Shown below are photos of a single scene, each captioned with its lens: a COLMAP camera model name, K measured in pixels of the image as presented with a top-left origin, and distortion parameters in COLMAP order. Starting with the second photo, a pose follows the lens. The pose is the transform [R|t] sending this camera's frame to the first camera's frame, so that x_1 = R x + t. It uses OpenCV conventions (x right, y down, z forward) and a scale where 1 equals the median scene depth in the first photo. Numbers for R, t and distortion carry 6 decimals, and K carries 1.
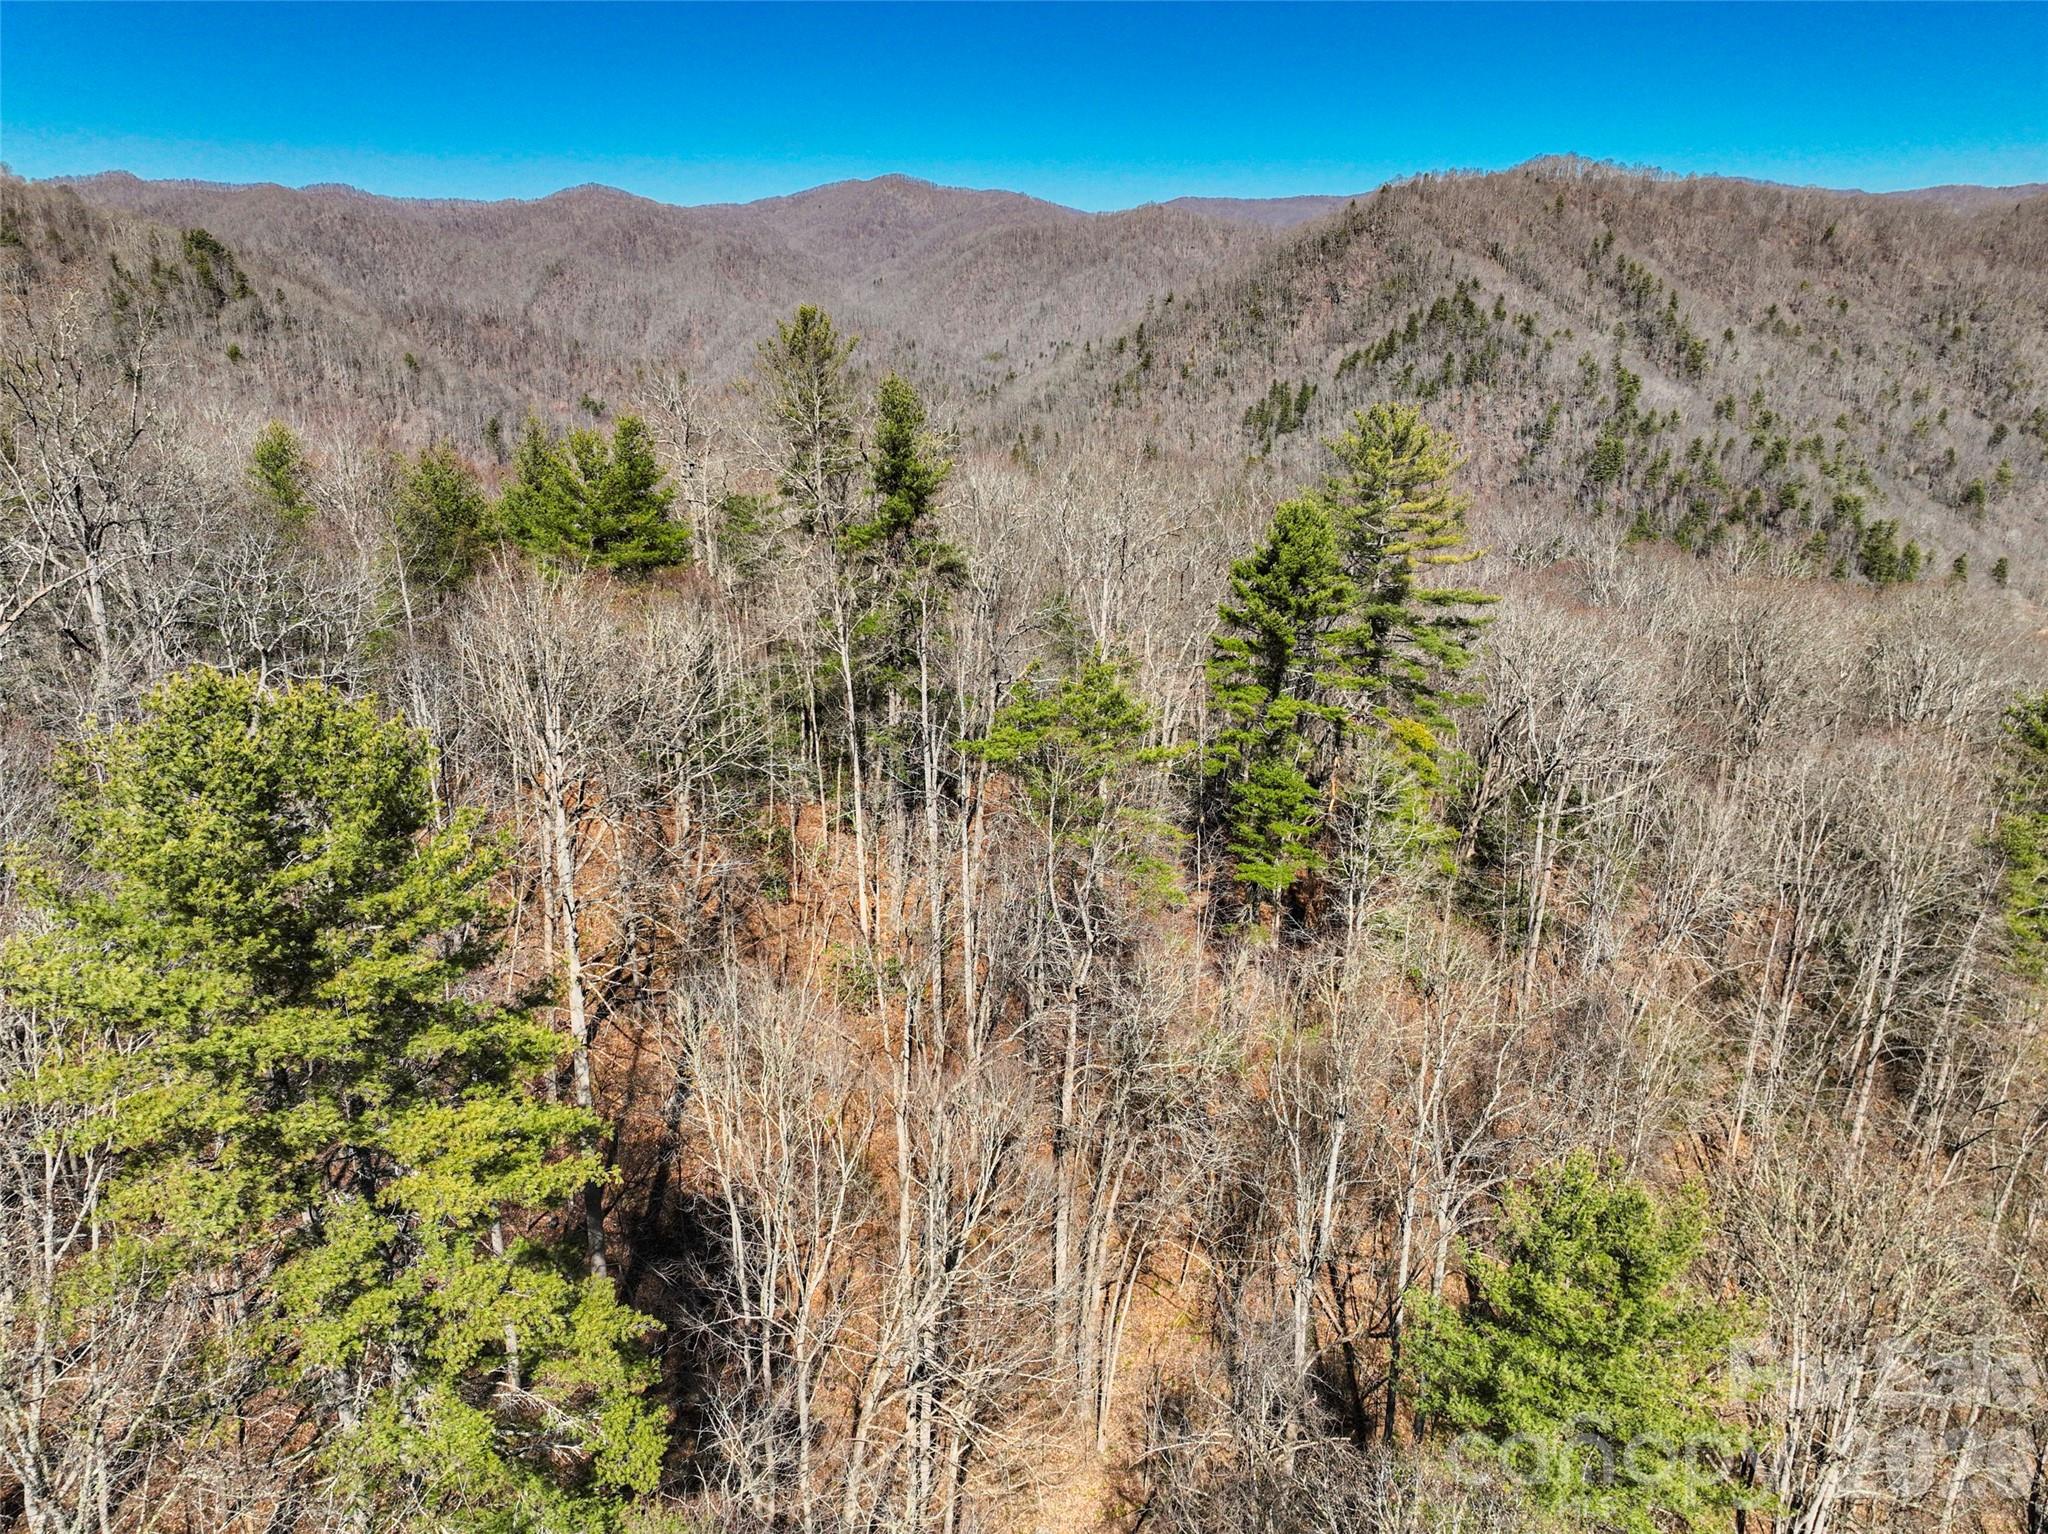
lens RADIAL K [[1429.8, 0, 1023.1], [0, 1429.8, 765.6], [0, 0, 1]] dist [-0.000429, 0.009934]
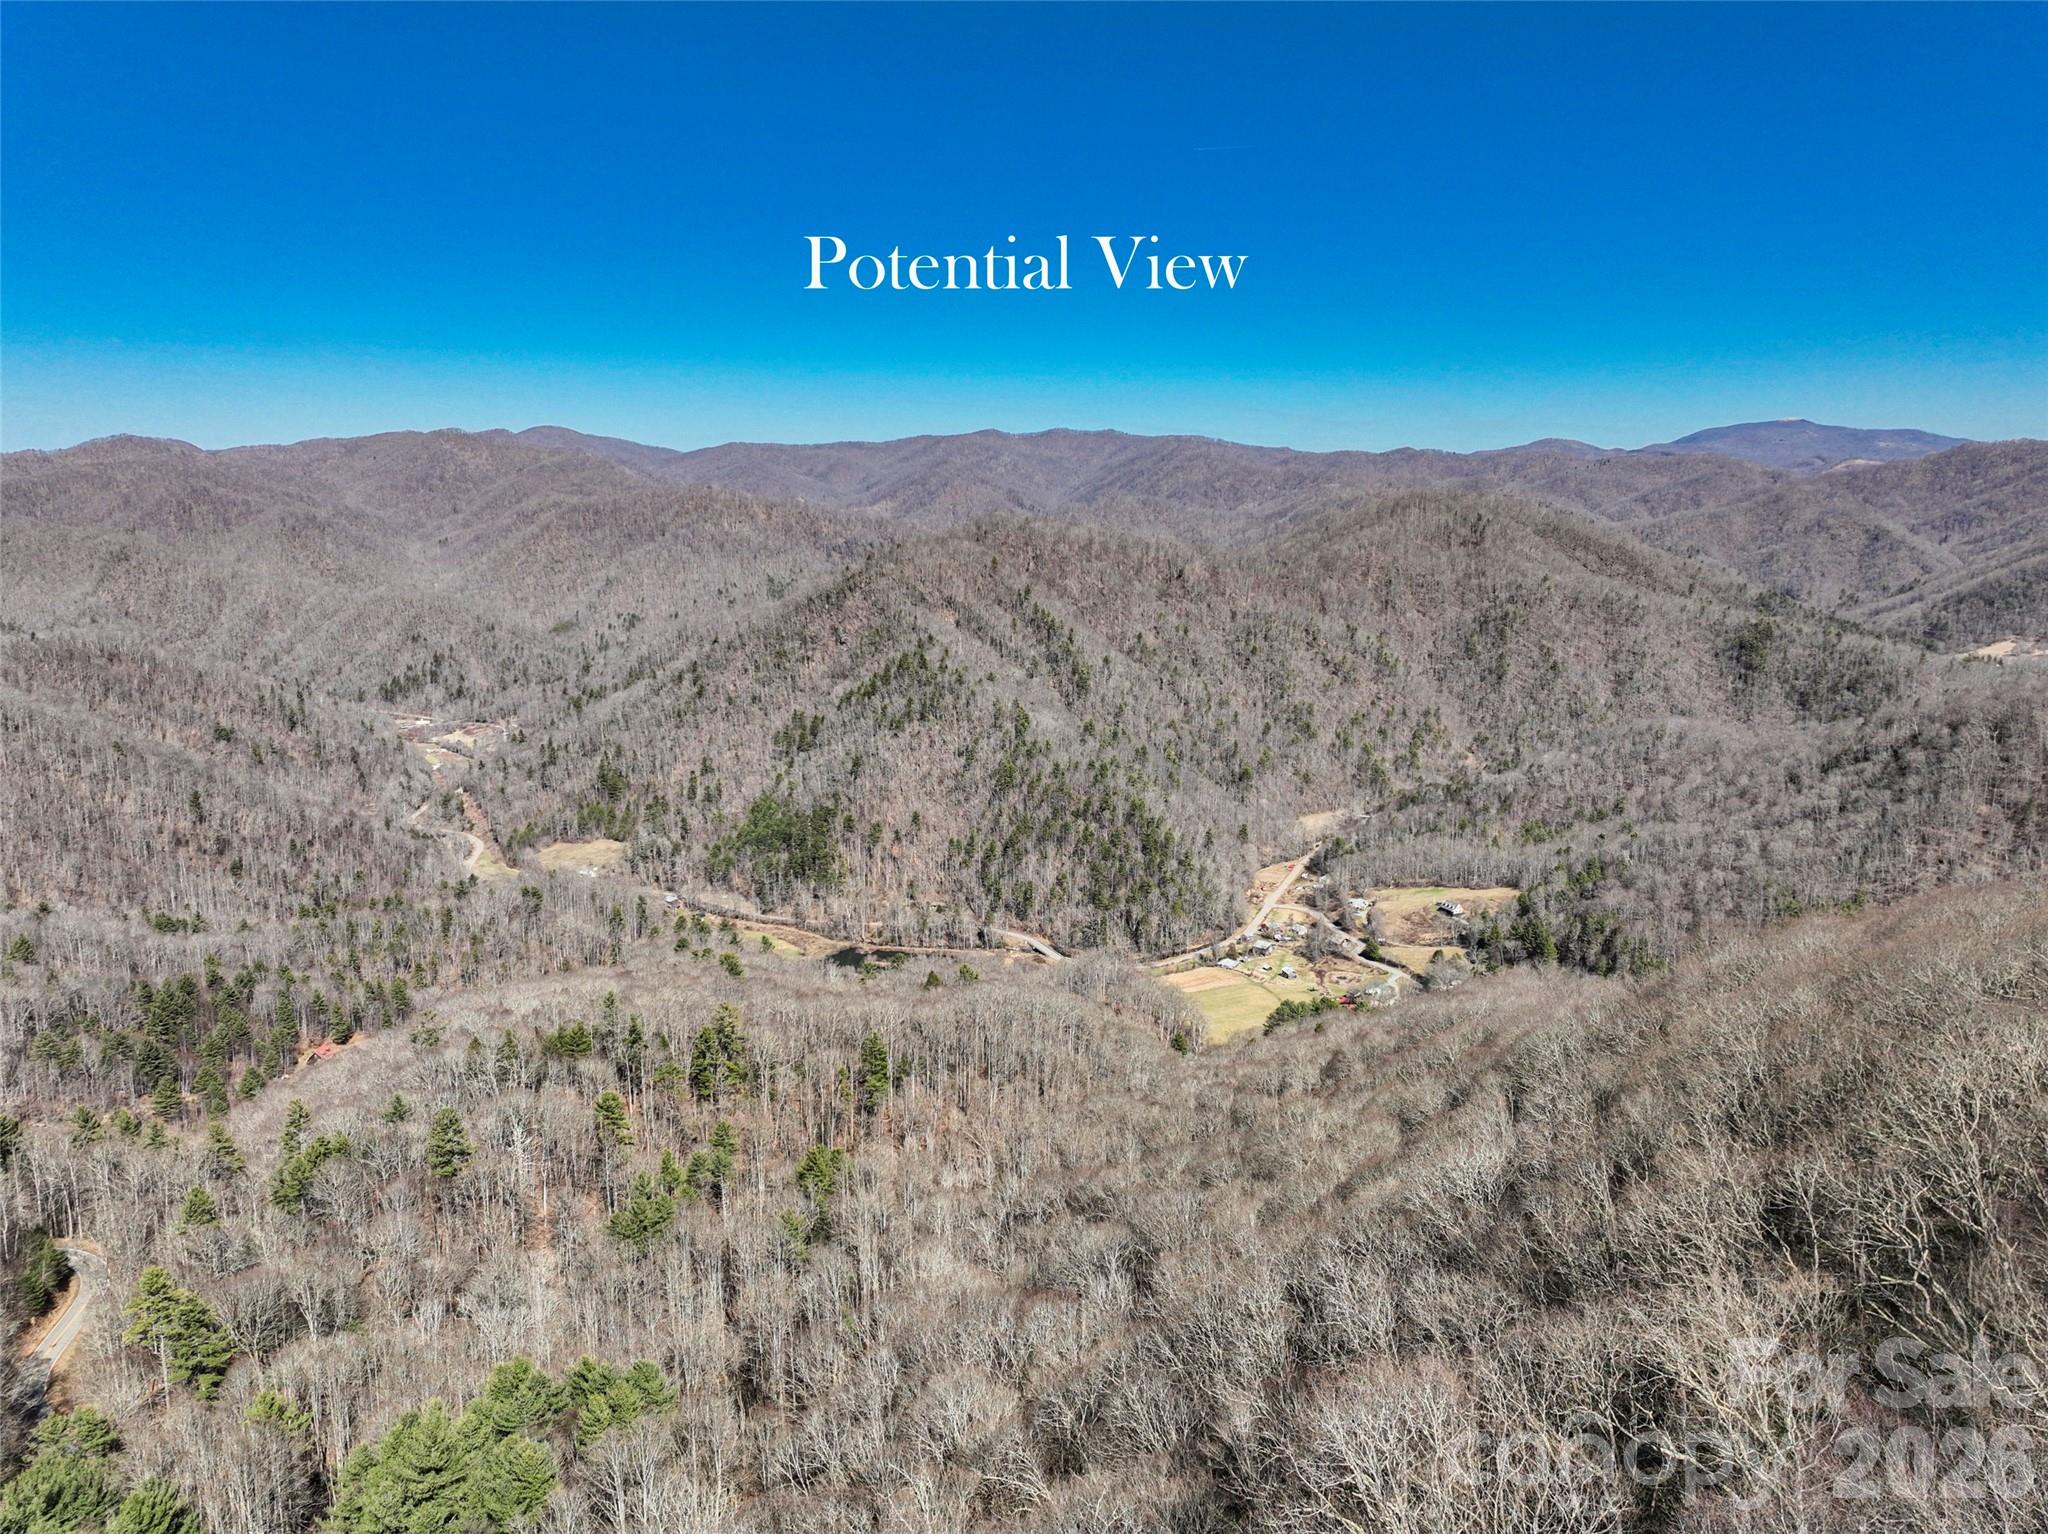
lens RADIAL K [[1429.8, 0, 1027.6], [0, 1429.8, 764.1], [0, 0, 1]] dist [-0.000429, 0.009934]
pose [[0.955382, -0.050337, 0.291053, -0.014893], [0.088404, 0.988933, -0.119150, -0.031794], [-0.281834, 0.139564, 0.949258, -0.373096]]
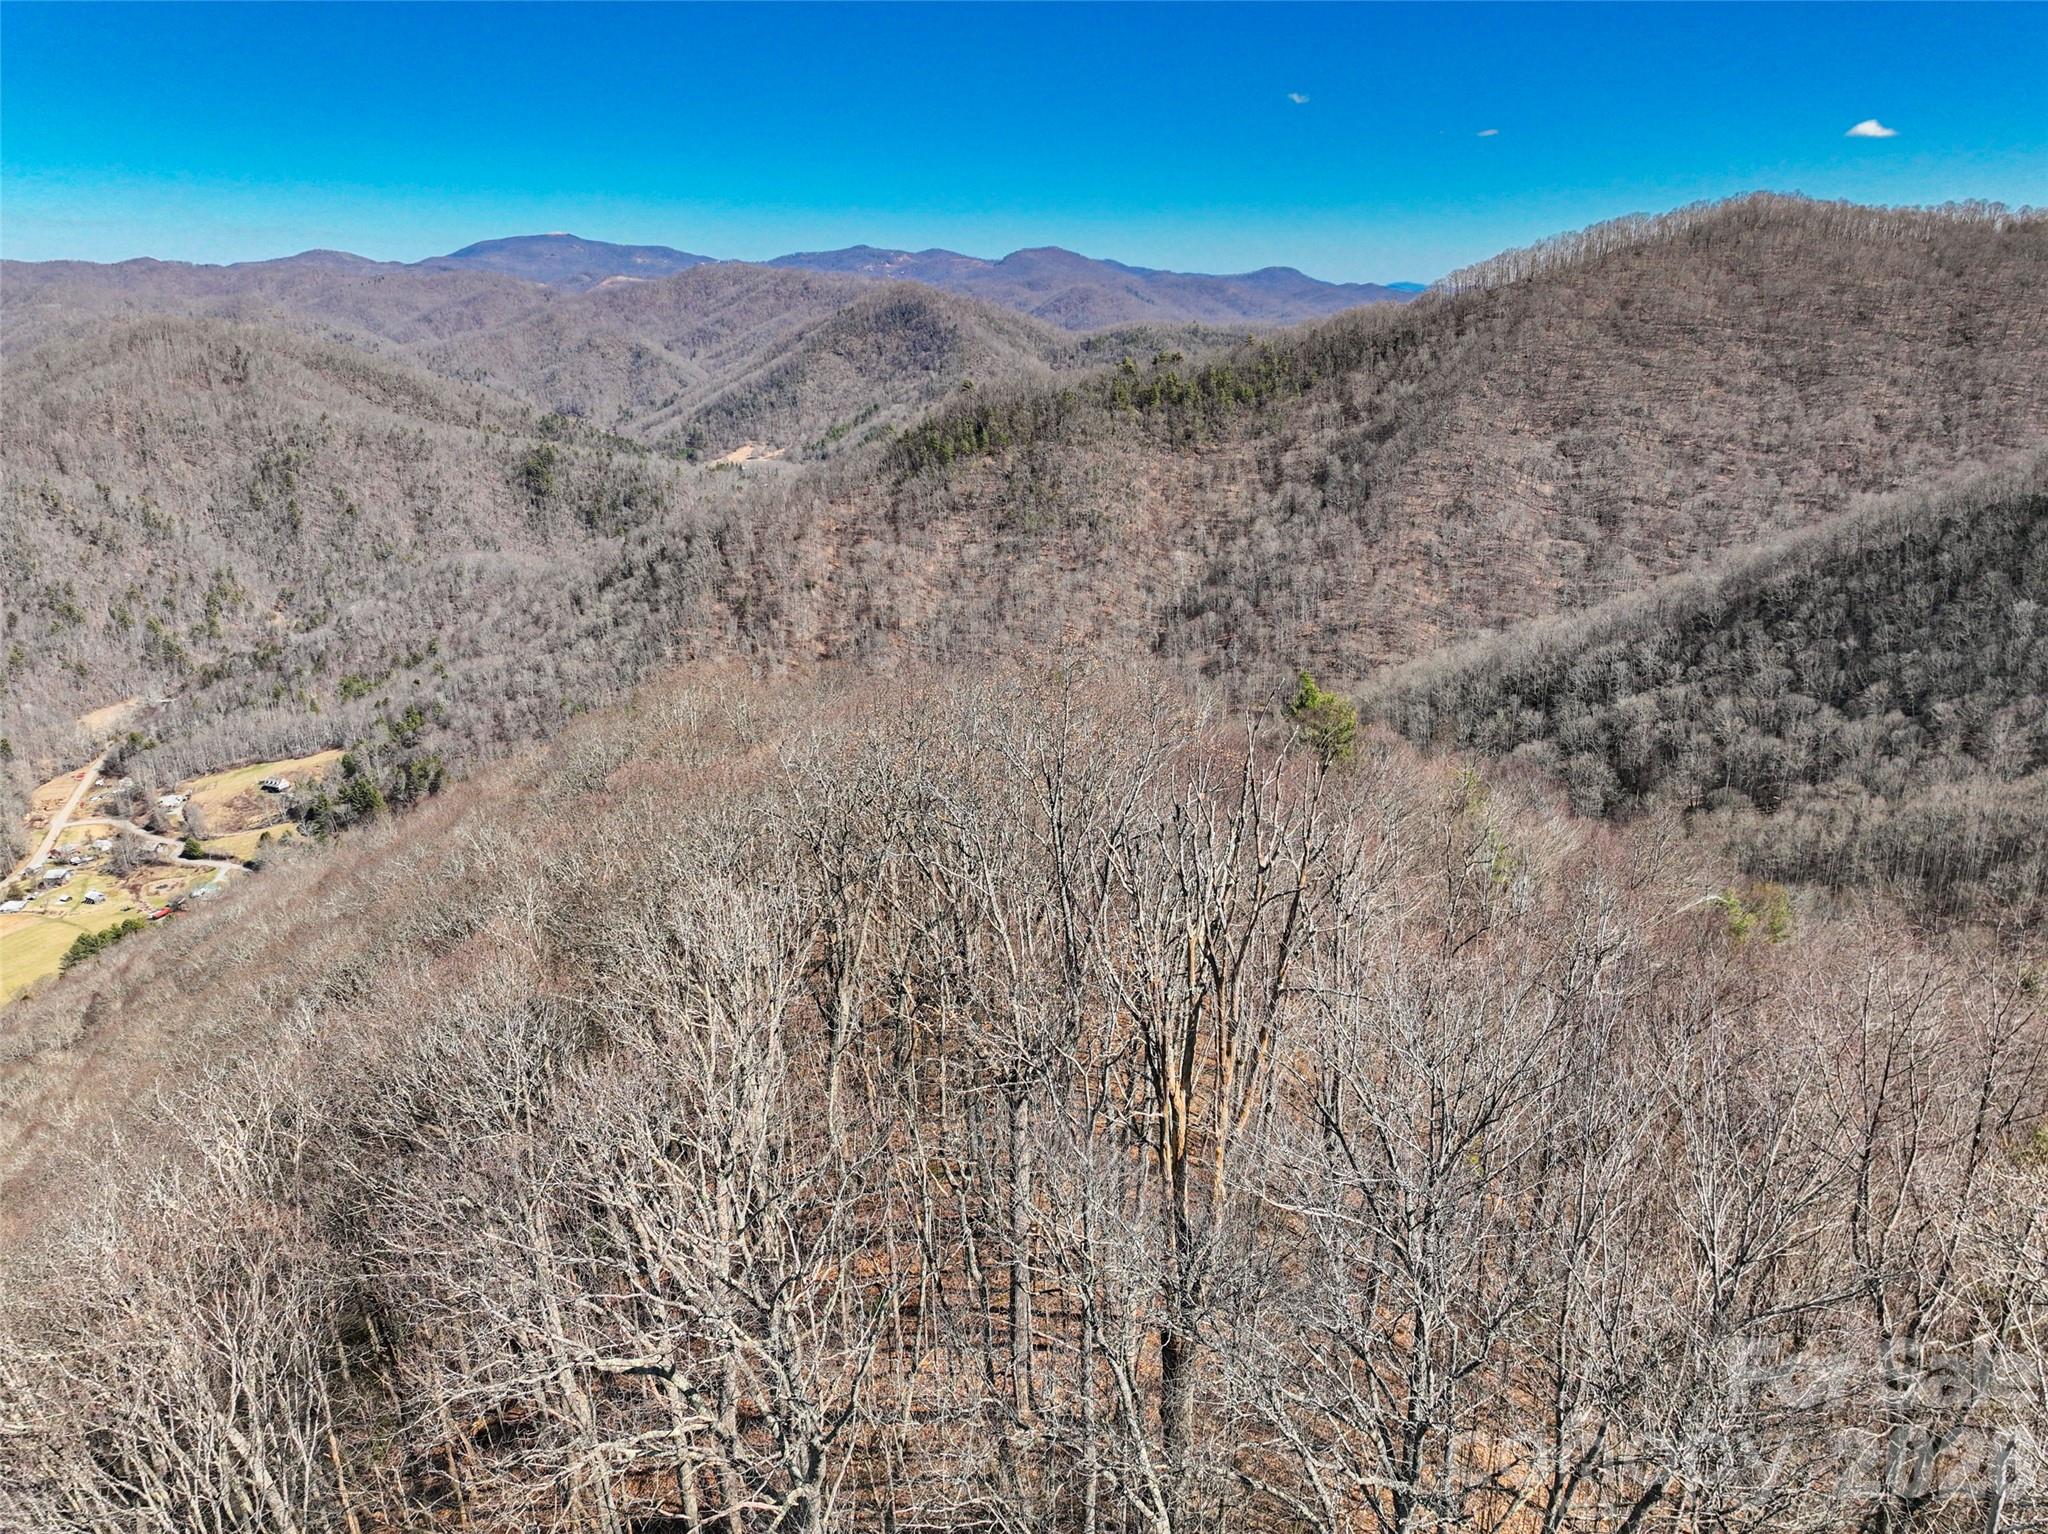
lens RADIAL K [[1429.8, 0, 1023.1], [0, 1429.8, 767.4], [0, 0, 1]] dist [-0.000429, 0.009934]
pose [[0.479271, -0.270404, 0.834974, -0.006590], [0.278729, 0.949000, 0.147342, -0.037892], [-0.832232, 0.162115, 0.530198, -0.430779]]
